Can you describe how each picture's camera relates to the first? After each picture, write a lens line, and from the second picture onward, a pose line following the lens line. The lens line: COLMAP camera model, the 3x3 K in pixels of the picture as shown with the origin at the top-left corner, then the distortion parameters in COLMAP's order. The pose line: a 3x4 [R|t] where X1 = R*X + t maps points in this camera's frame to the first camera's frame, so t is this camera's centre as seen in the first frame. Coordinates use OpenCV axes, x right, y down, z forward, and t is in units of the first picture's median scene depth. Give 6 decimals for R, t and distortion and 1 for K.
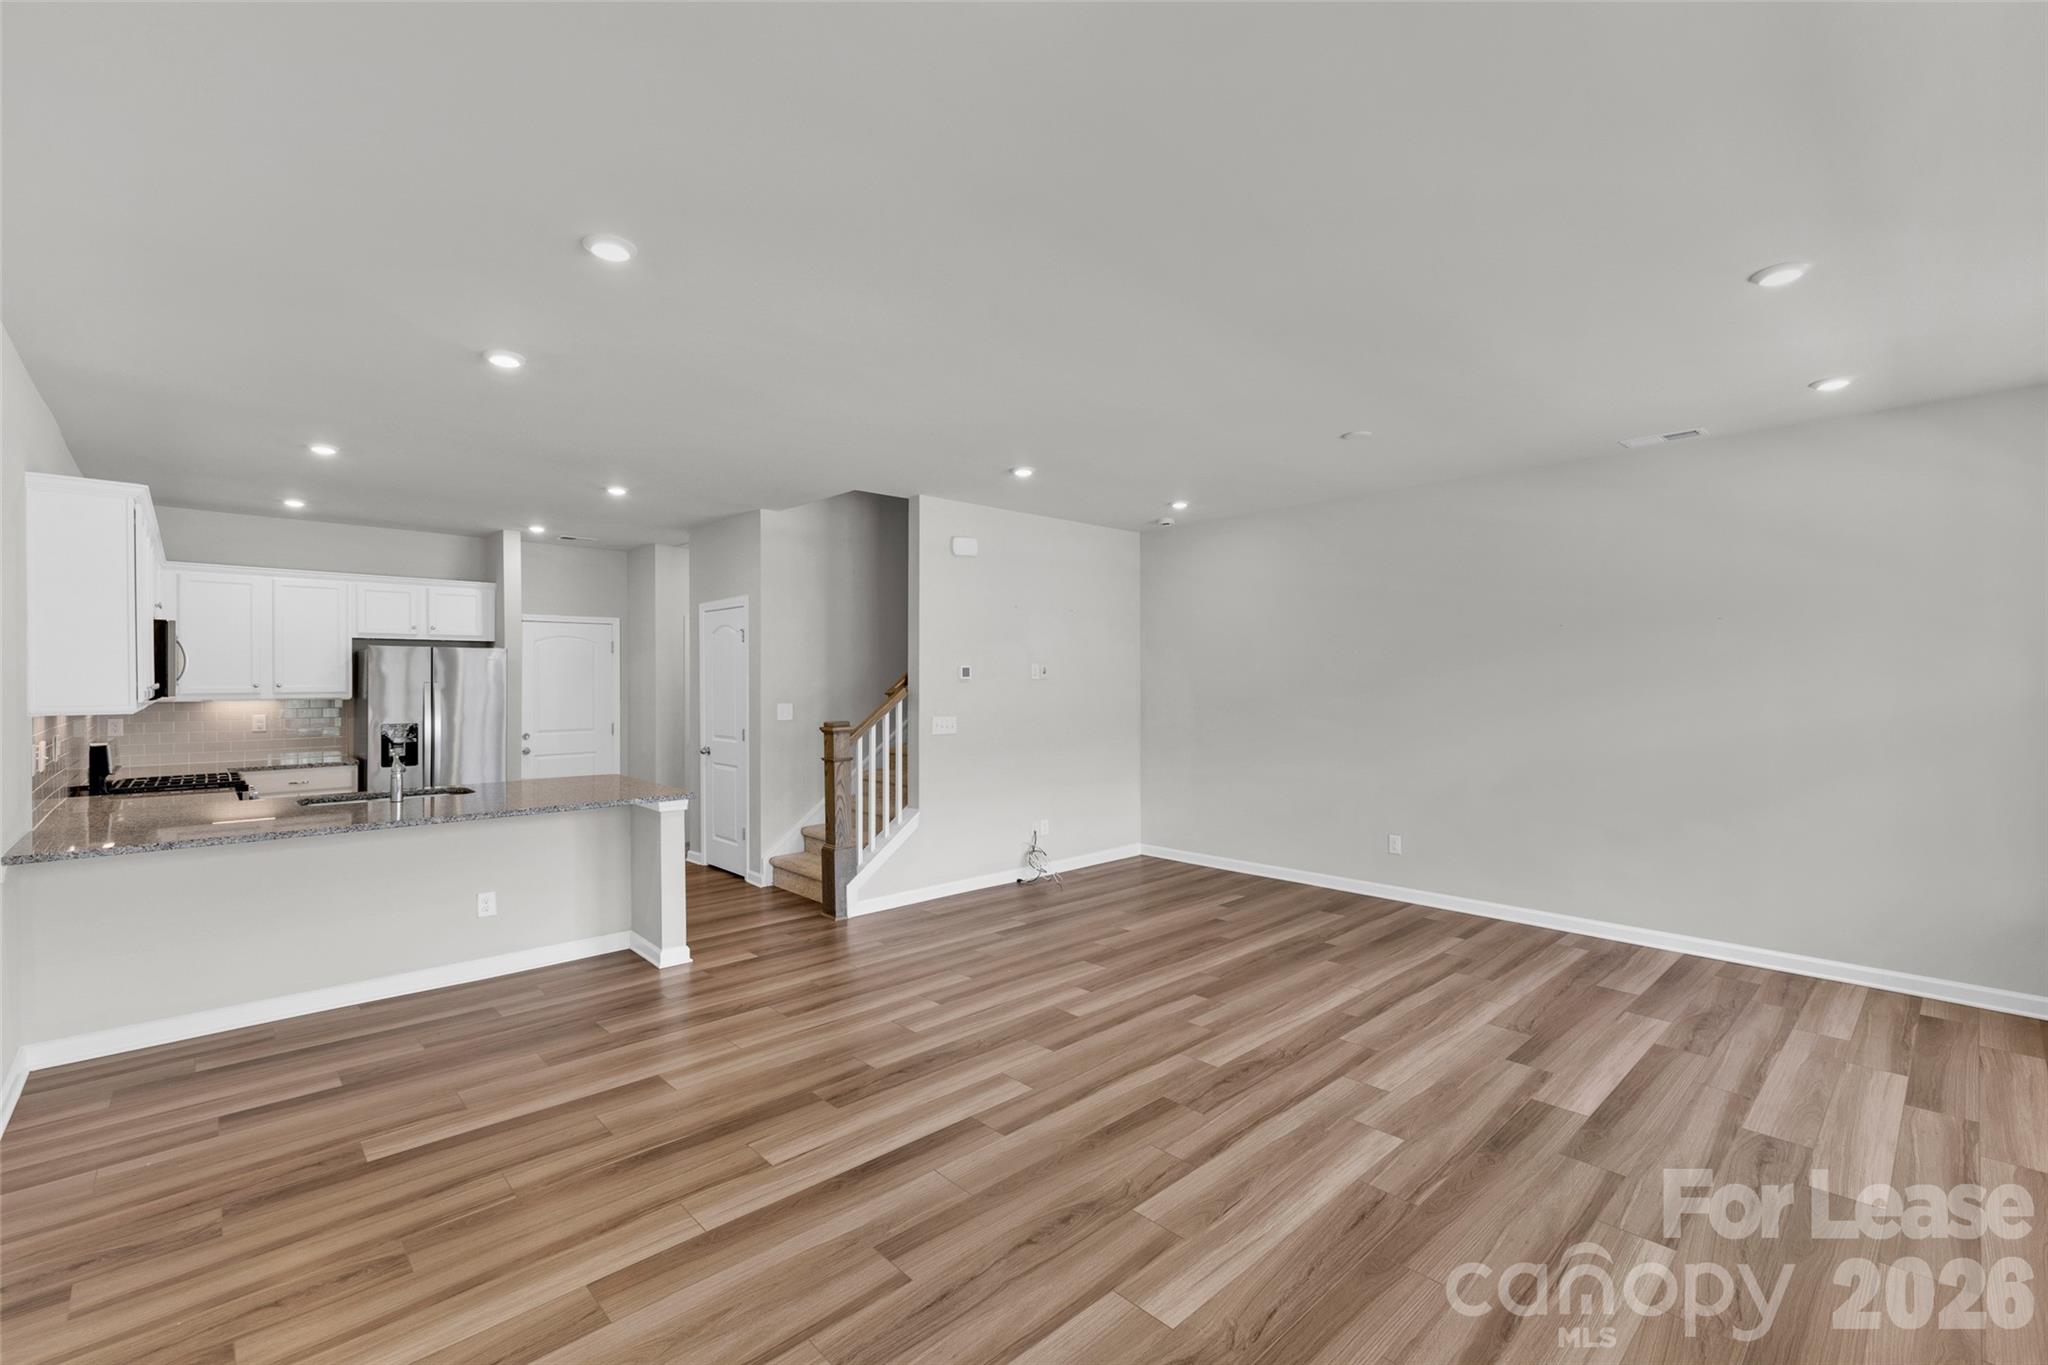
lens RADIAL K [[884.6, 0, 1021.9], [0, 884.6, 687.1], [0, 0, 1]] dist [0.010988, -0.000210]
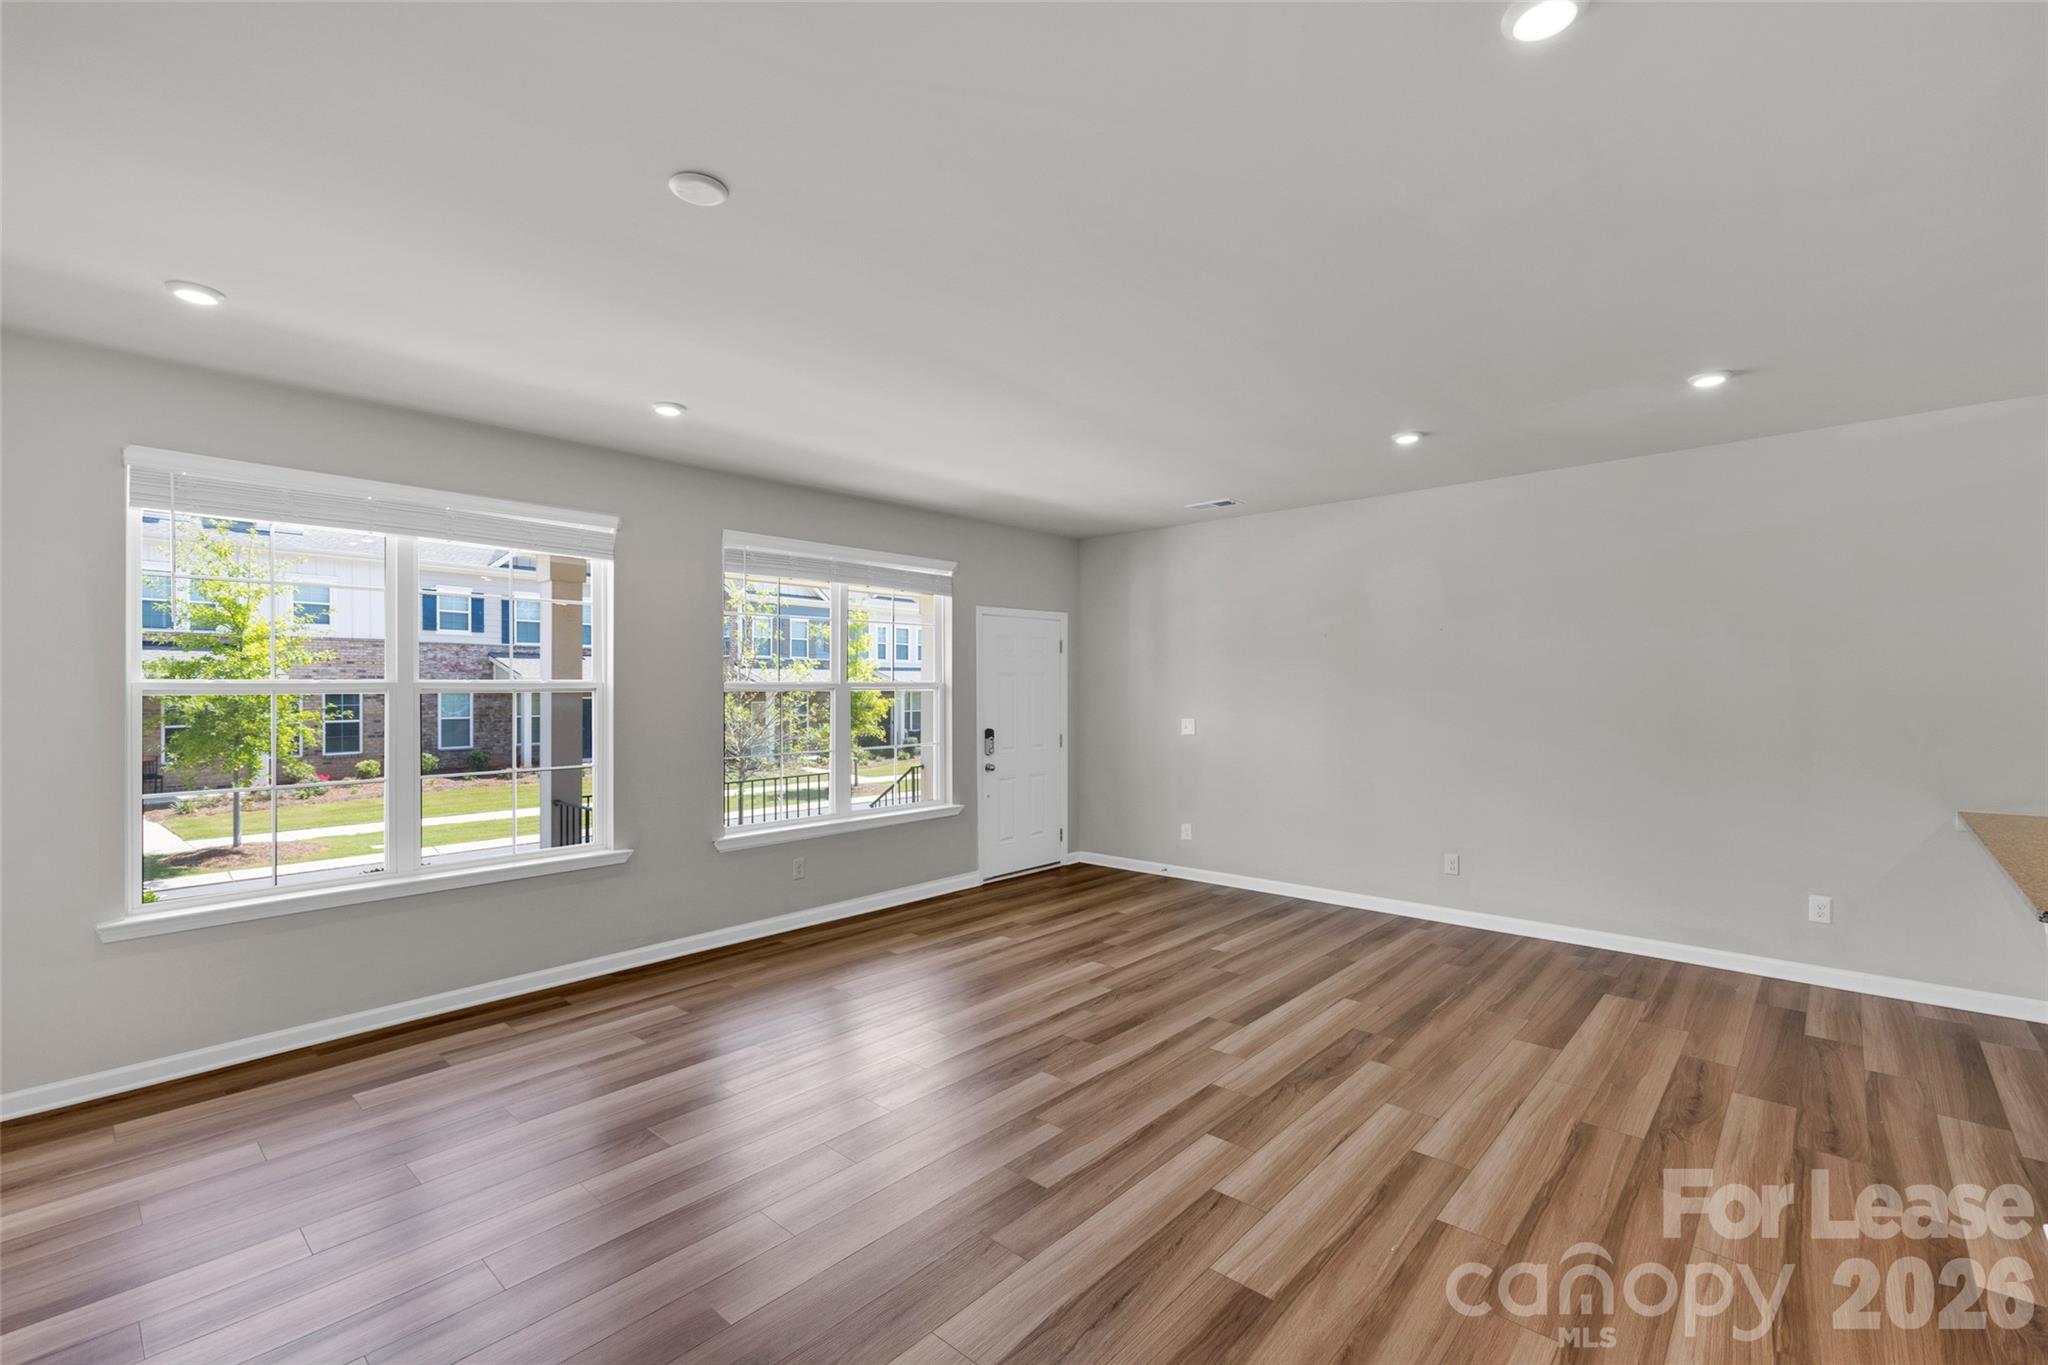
lens RADIAL K [[884.6, 0, 1021.9], [0, 884.6, 687.1], [0, 0, 1]] dist [0.010988, -0.000210]
pose [[-0.997226, 0.008664, -0.073924, 0.325079], [0.008146, 0.999940, 0.007307, -0.017323], [0.073983, 0.006684, -0.997237, 2.069017]]
